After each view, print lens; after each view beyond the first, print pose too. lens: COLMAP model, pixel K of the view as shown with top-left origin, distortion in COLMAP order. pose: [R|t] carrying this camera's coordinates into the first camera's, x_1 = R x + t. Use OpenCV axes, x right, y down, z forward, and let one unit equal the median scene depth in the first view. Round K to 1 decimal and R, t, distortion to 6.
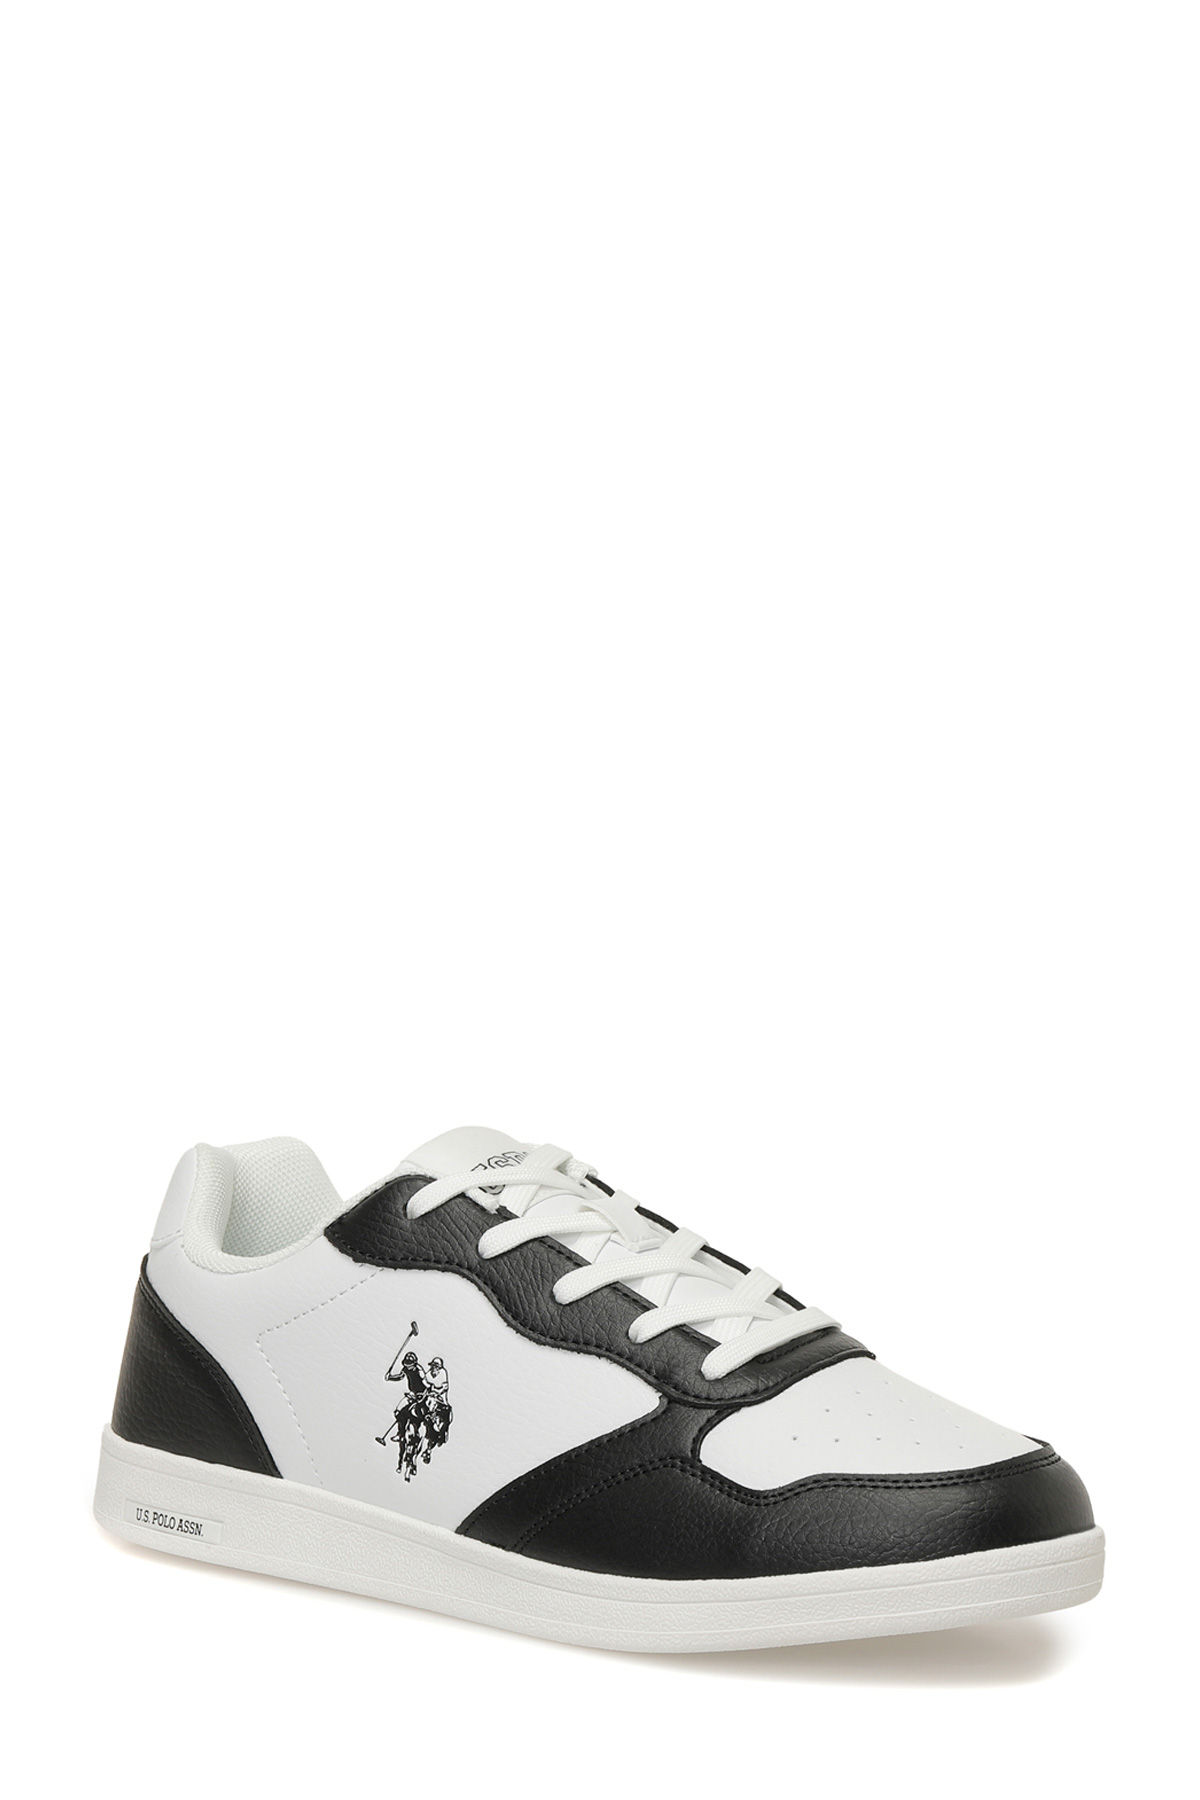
lens RADIAL K [[6028.7, 0, 600.0], [0, 6028.7, 900.0], [0, 0, 1]] dist [-0.402176, -0.052664]
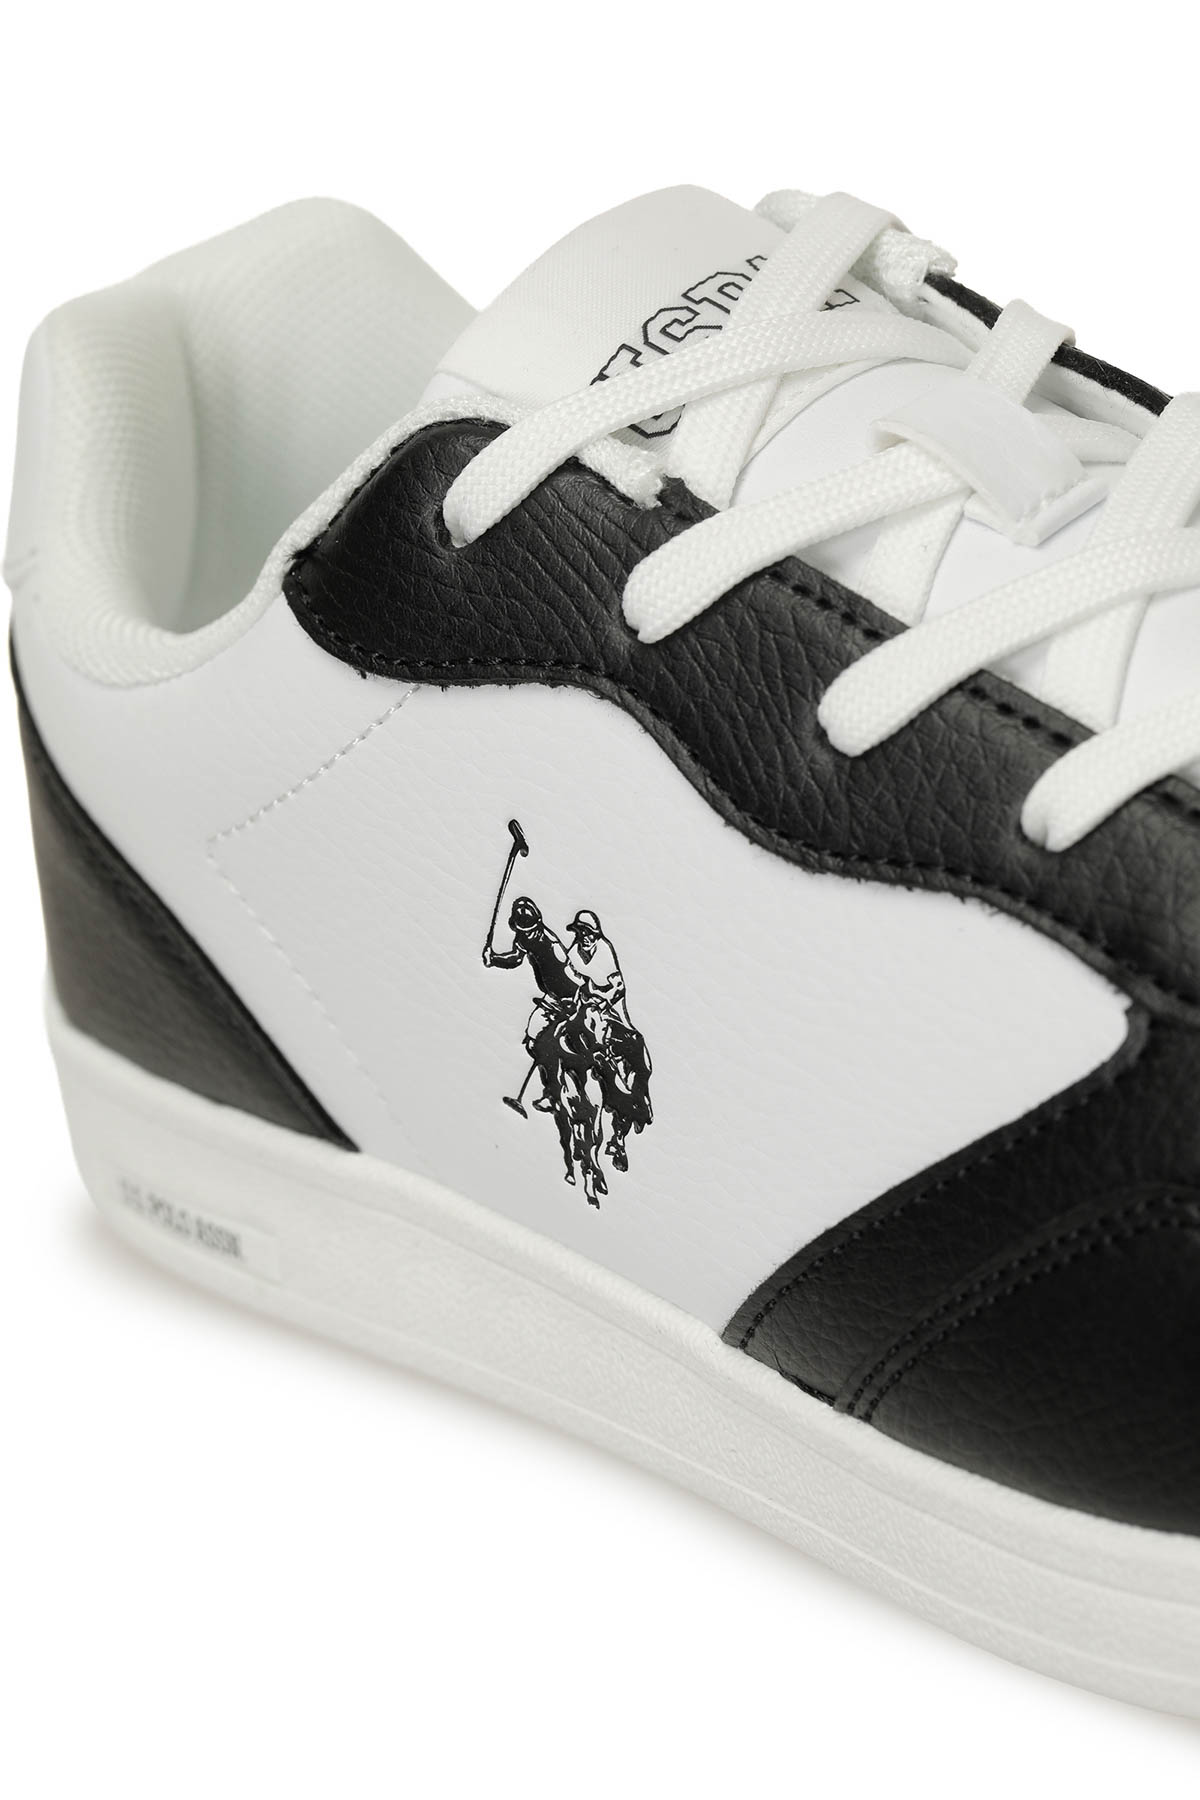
lens RADIAL K [[6028.7, 0, 600.0], [0, 6028.7, 900.0], [0, 0, 1]] dist [-0.402176, -0.052664]
pose [[0.954470, -0.165821, -0.247973, 0.069254], [0.237962, 0.924526, 0.297700, -0.038737], [0.179892, -0.343154, 0.921891, 0.644674]]
